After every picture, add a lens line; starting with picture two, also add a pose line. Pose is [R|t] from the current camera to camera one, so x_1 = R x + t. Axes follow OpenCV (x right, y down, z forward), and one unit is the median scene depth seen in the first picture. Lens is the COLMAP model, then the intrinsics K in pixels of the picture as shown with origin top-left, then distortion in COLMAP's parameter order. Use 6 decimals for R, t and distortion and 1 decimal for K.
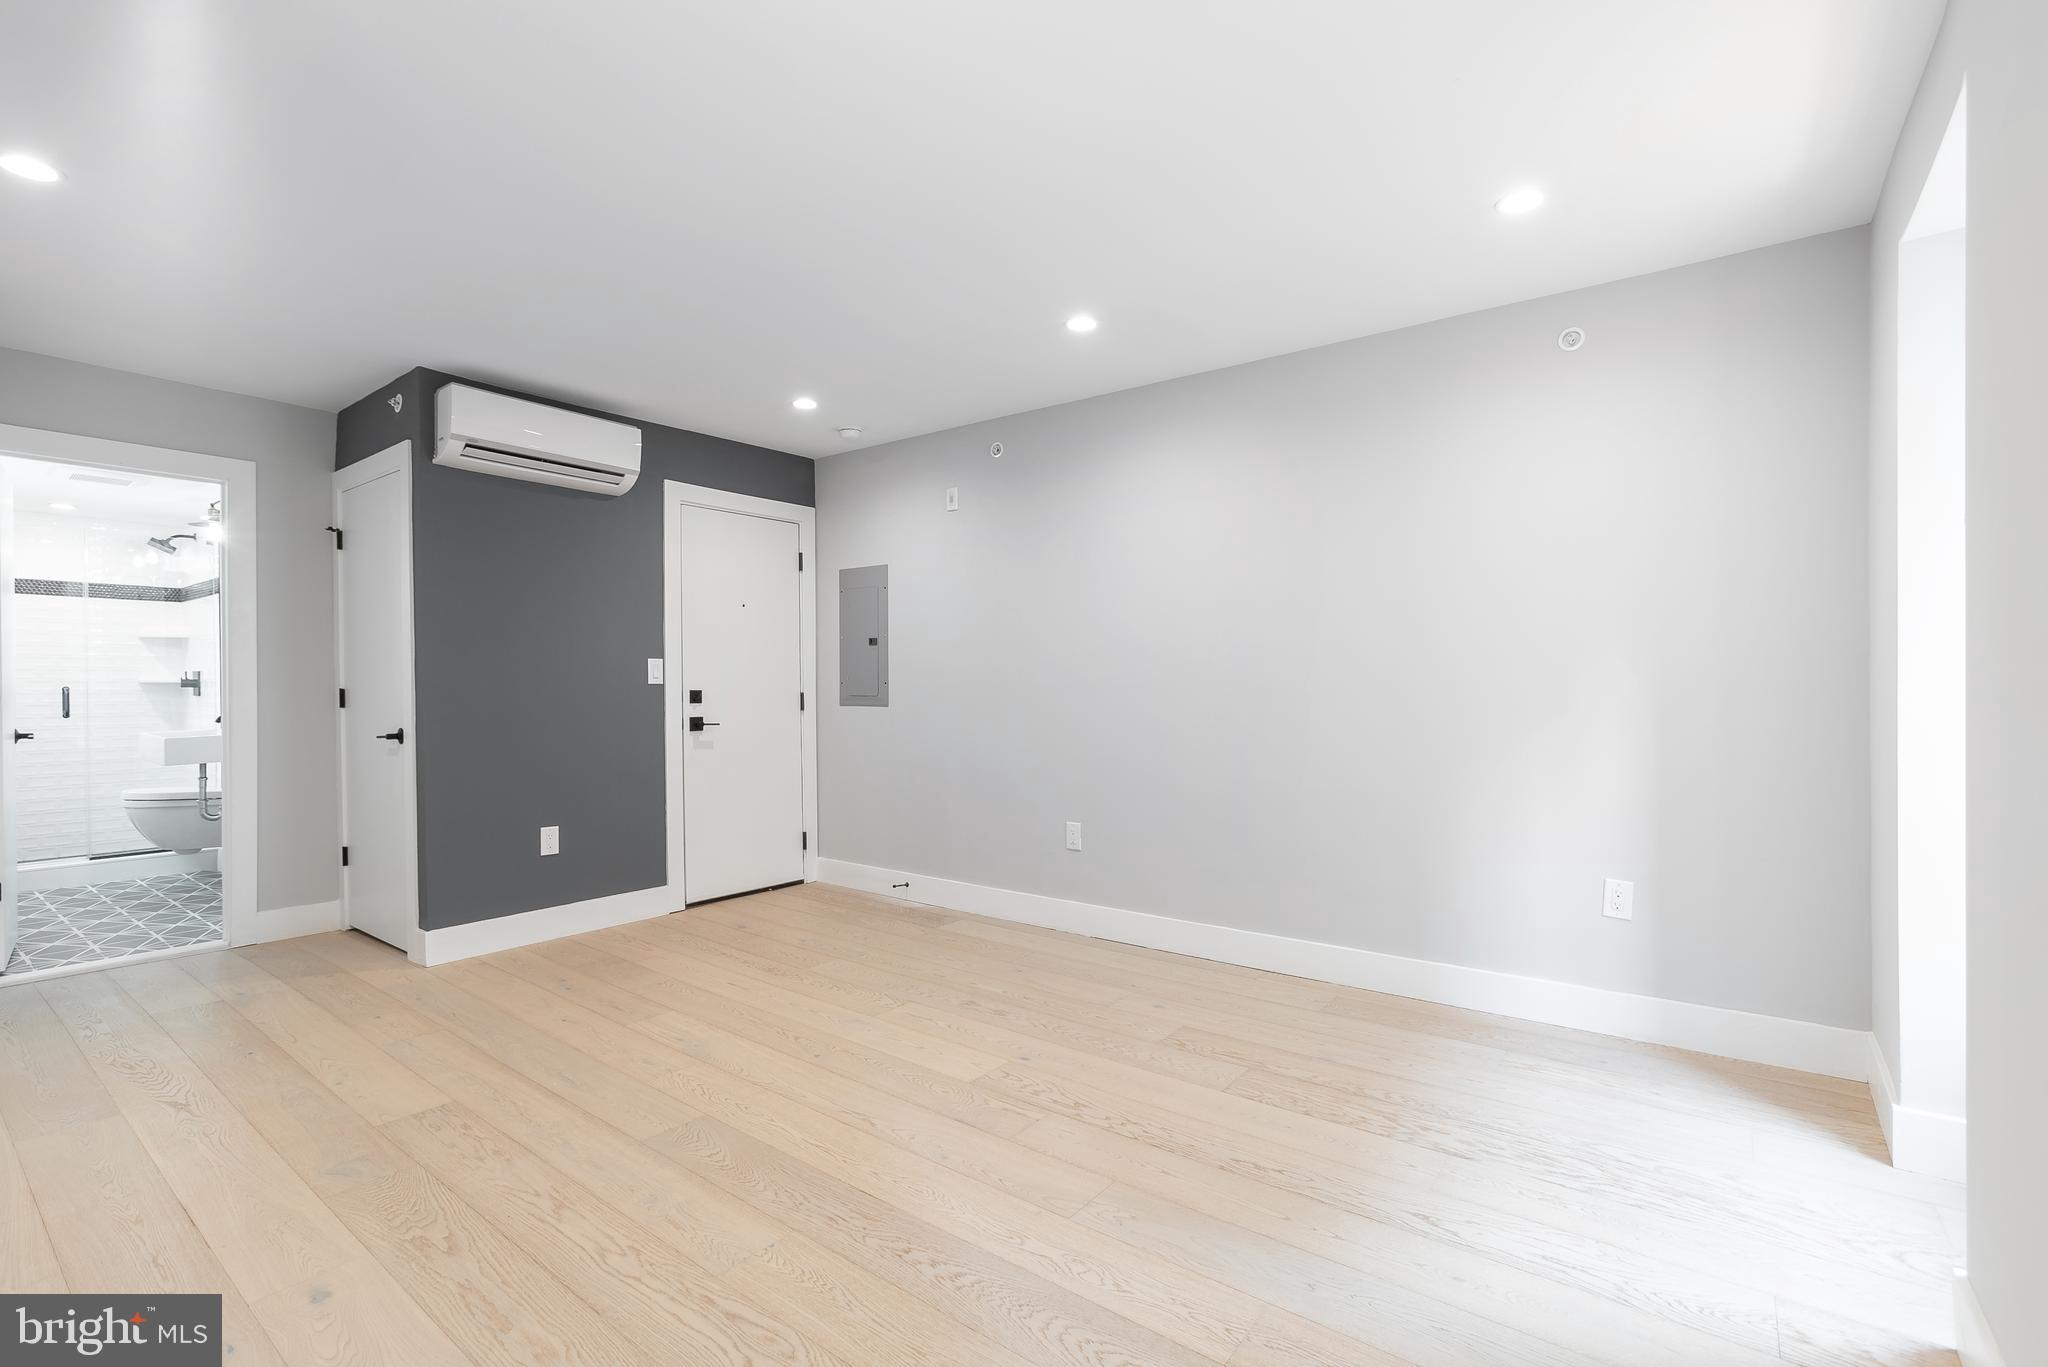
lens RADIAL K [[933.1, 0, 1009.7], [0, 933.1, 680.8], [0, 0, 1]] dist [-0.030247, 0.026546]
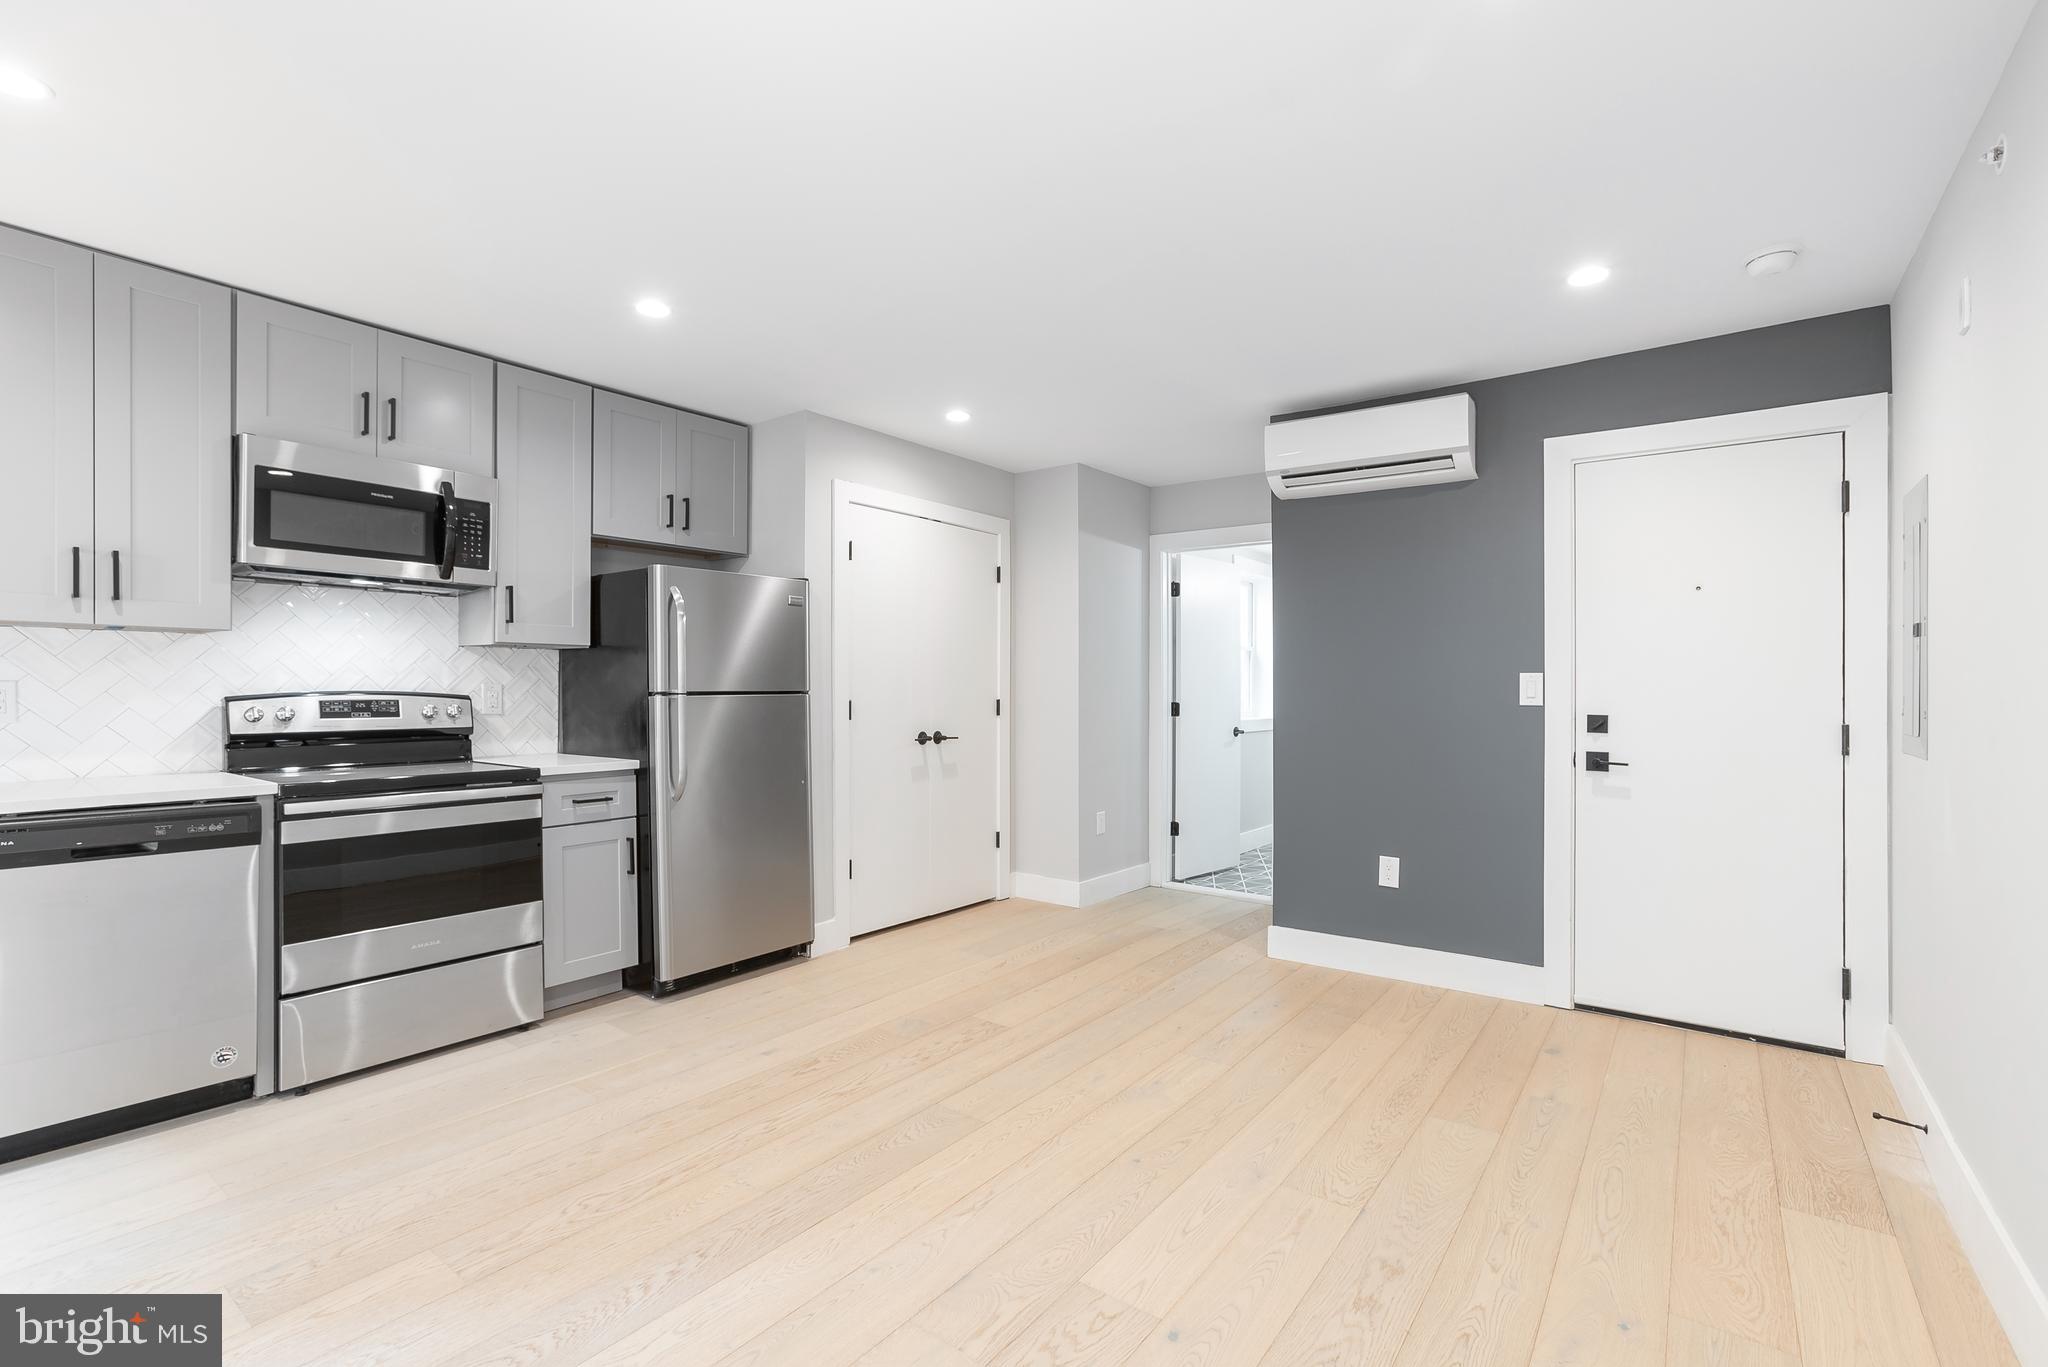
lens RADIAL K [[927.5, 0, 1013.8], [0, 927.5, 695.6], [0, 0, 1]] dist [-0.025208, 0.021554]
pose [[0.011289, 0.010754, -0.999878, 0.591598], [-0.000117, 0.999942, 0.010753, -0.020017], [0.999936, -0.000004, 0.011290, 0.850955]]
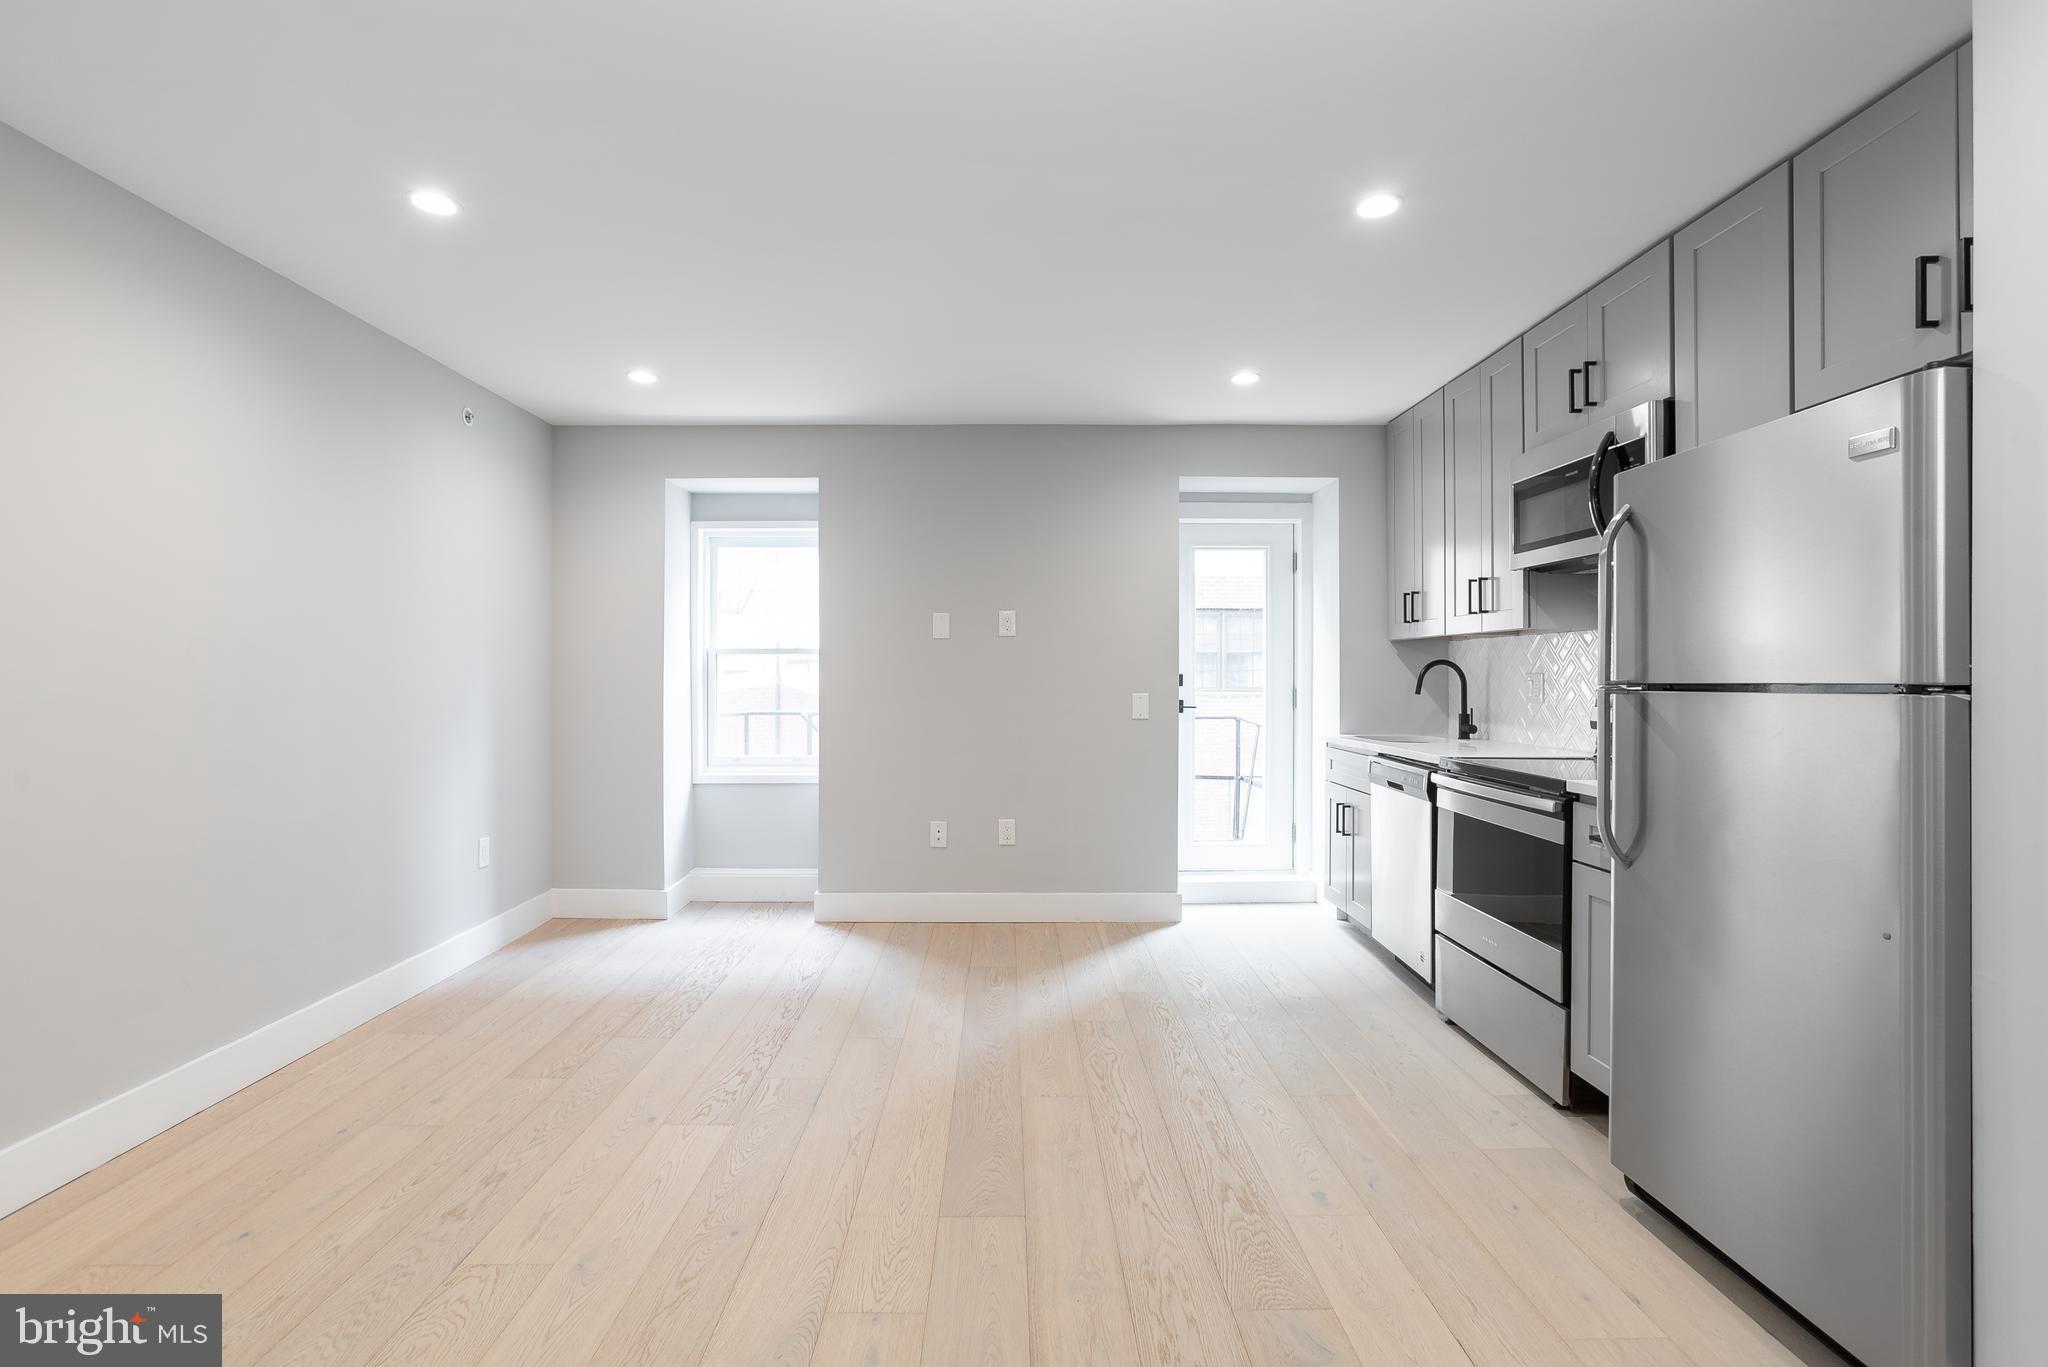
lens RADIAL K [[933.1, 0, 1009.7], [0, 933.1, 680.8], [0, 0, 1]] dist [-0.030247, 0.026546]
pose [[-0.619497, -0.000441, 0.784999, -0.855138], [-0.001995, 0.999997, -0.001013, -0.012563], [-0.784996, -0.002194, -0.619497, 1.228147]]
